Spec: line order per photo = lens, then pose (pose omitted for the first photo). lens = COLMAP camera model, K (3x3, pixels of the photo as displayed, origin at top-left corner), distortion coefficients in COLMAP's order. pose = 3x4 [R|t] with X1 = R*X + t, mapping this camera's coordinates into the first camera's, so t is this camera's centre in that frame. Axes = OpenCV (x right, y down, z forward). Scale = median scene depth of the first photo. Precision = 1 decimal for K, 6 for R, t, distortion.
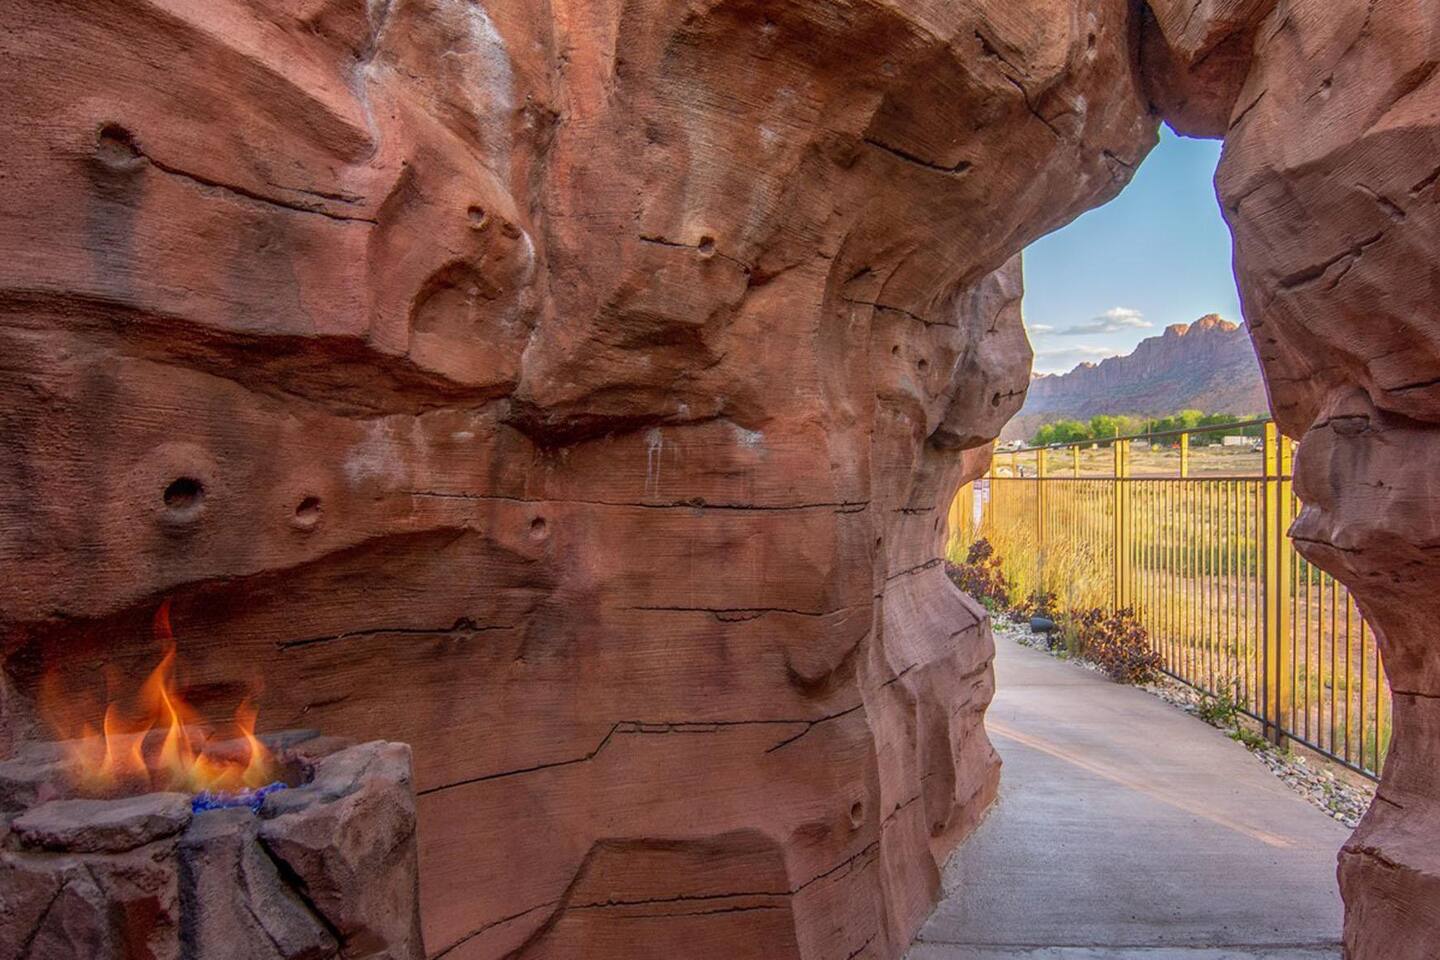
lens RADIAL K [[967.8, 0, 742.1], [0, 967.8, 478.4], [0, 0, 1]] dist [0.001827, -0.020164]
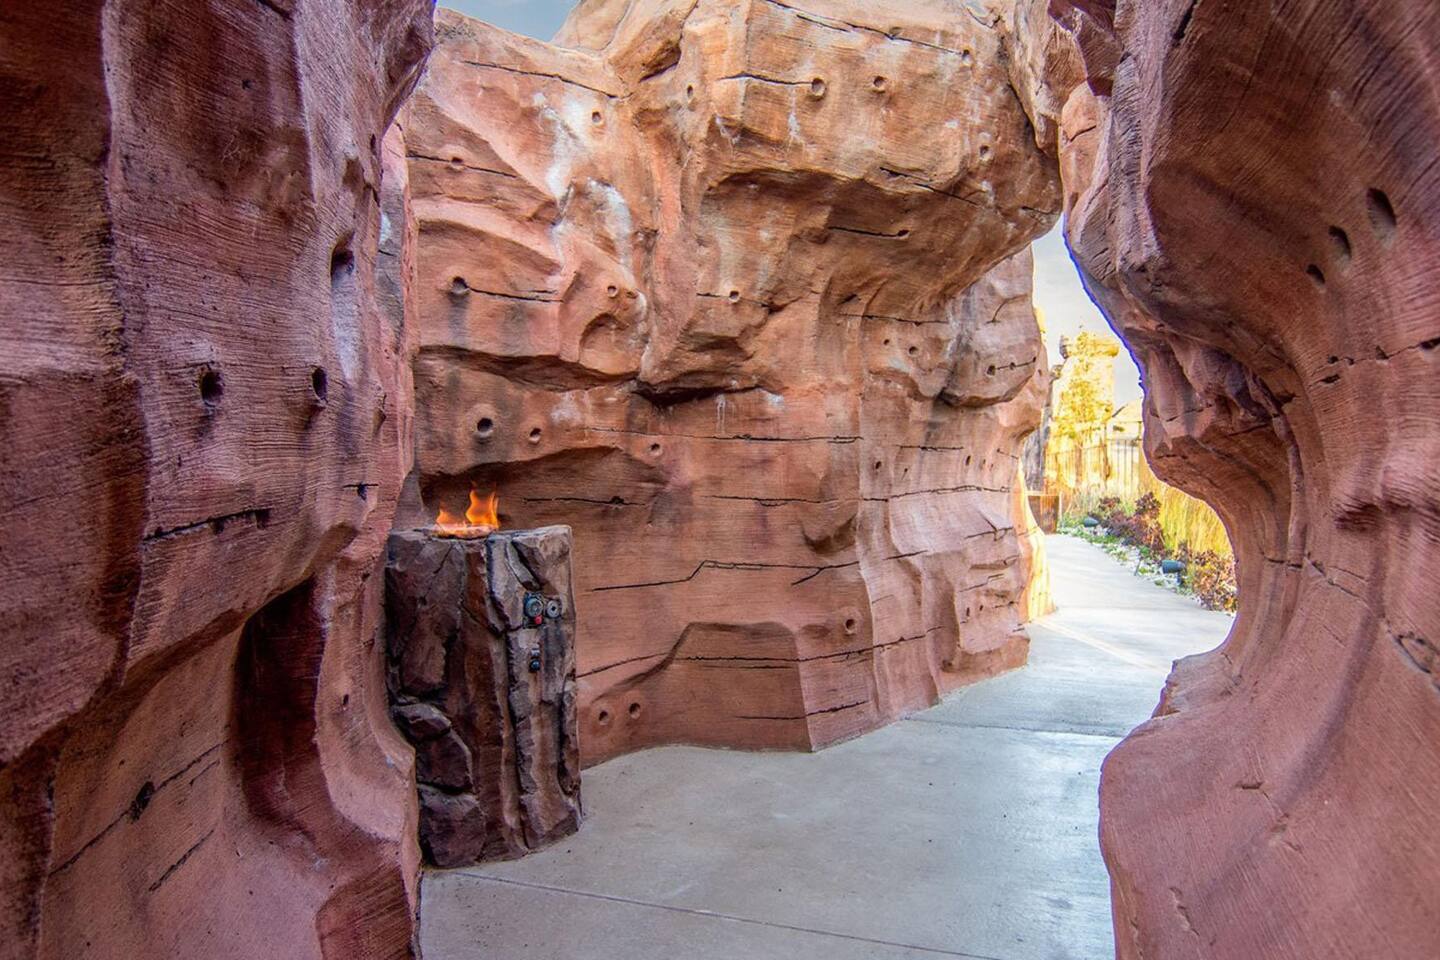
lens RADIAL K [[967.8, 0, 742.1], [0, 967.8, 478.4], [0, 0, 1]] dist [0.001827, -0.020164]
pose [[0.968667, 0.004917, -0.248316, 0.419046], [0.003404, 0.999447, 0.033070, 0.046985], [0.248341, -0.032879, 0.968115, -0.769027]]
